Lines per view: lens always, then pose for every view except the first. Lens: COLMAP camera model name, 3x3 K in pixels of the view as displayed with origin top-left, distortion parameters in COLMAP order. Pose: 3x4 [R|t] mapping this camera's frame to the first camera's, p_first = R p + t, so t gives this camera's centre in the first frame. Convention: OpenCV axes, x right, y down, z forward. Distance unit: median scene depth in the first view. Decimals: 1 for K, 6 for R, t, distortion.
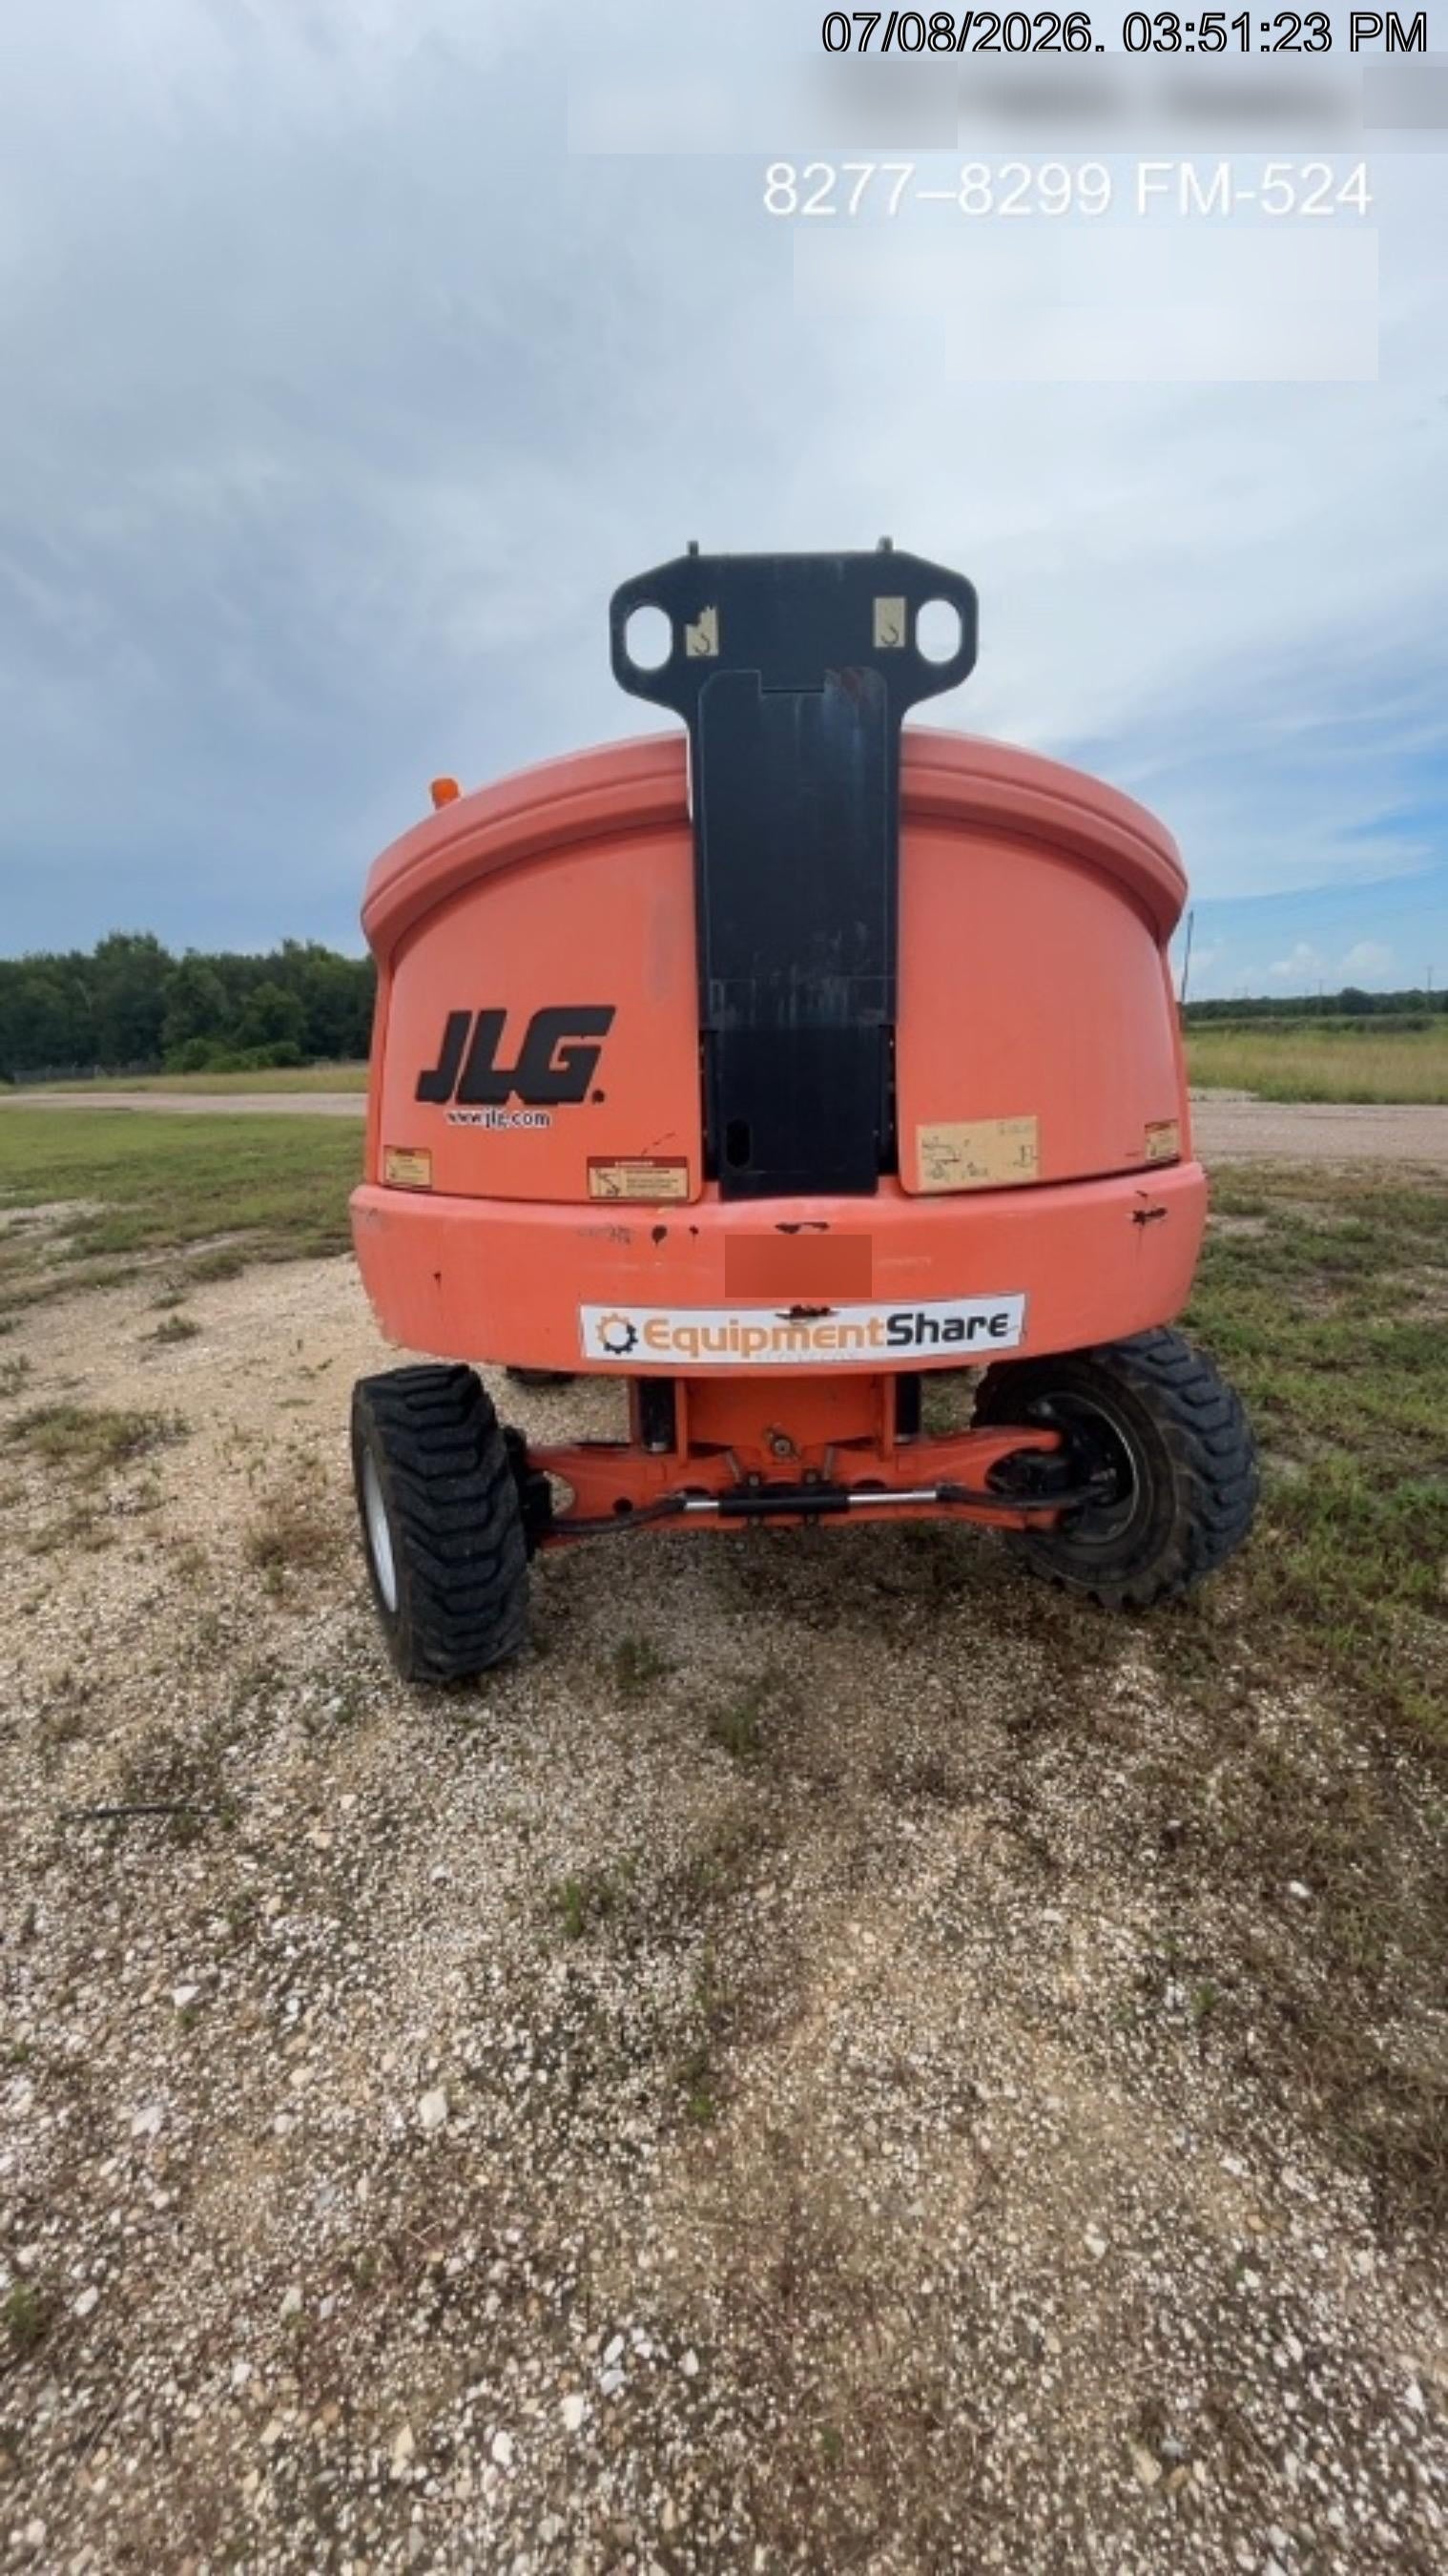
lens RADIAL K [[1091.0, 0, 724.0], [0, 1091.0, 1288.0], [0, 0, 1]] dist [-0.003297, 0.000186]
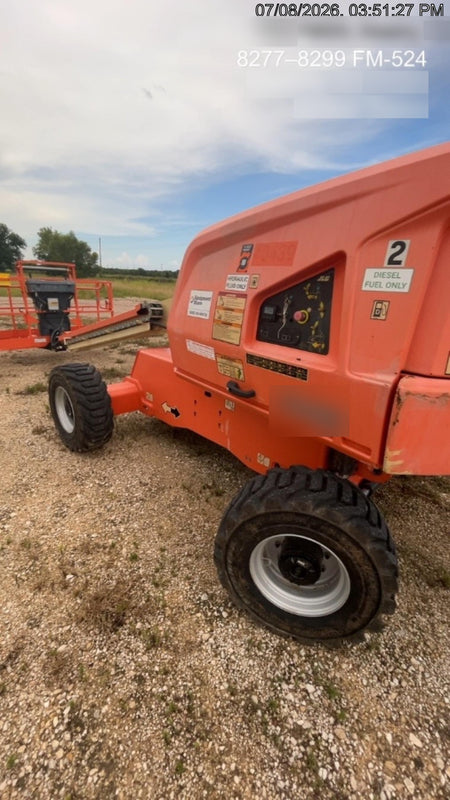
lens RADIAL K [[338.9, 0, 225.0], [0, 338.9, 400.0], [0, 0, 1]] dist [-0.003297, 0.000186]
pose [[0.718033, -0.164372, 0.676321, -0.972664], [0.083348, 0.985027, 0.150911, -0.181747], [-0.691000, -0.051989, 0.720983, 1.004666]]
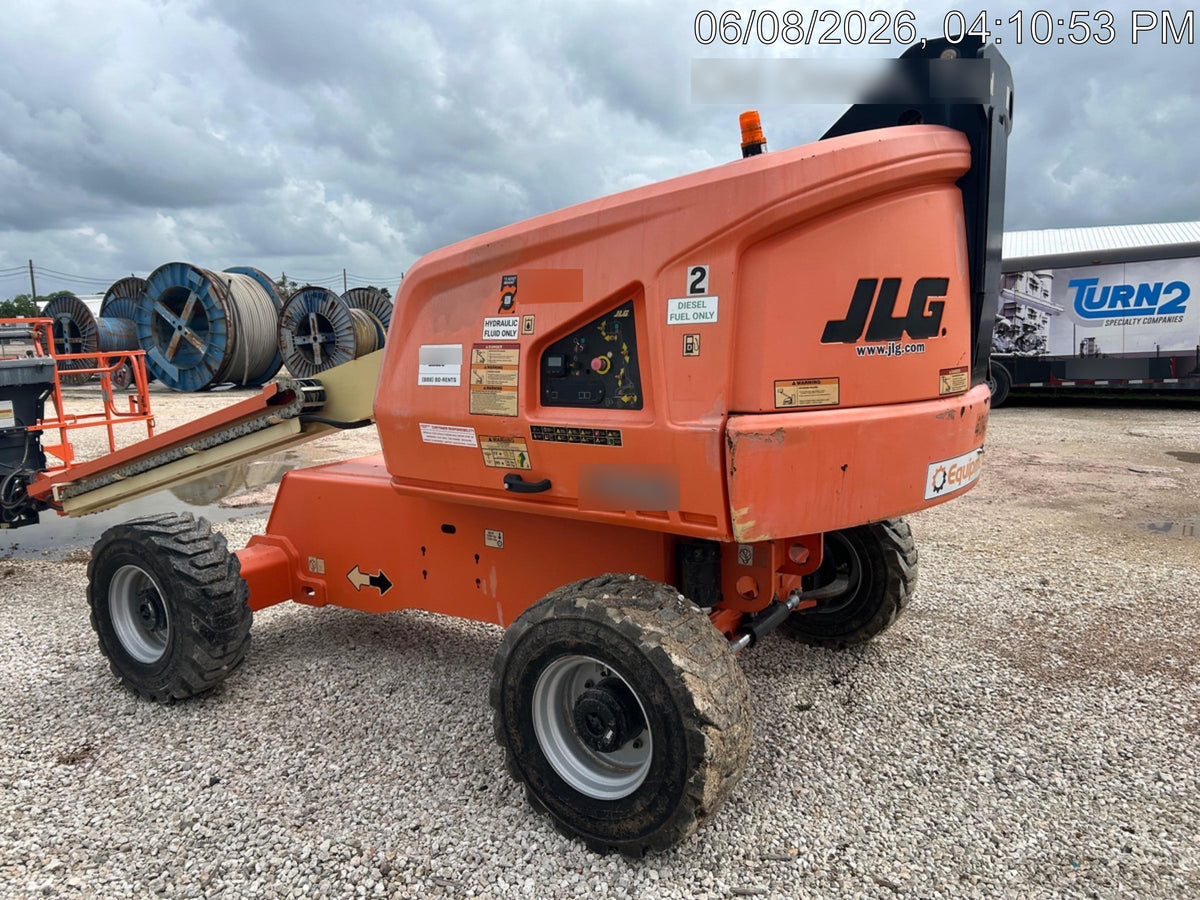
lens RADIAL K [[918.5, 0, 570.9], [0, 918.5, 451.1], [0, 0, 1]] dist [0.085681, -0.219372]
pose [[0.558563, -0.113655, 0.821638, -1.550539], [0.207178, 0.978288, -0.005520, -0.105406], [-0.803171, 0.173309, 0.569982, 0.669125]]
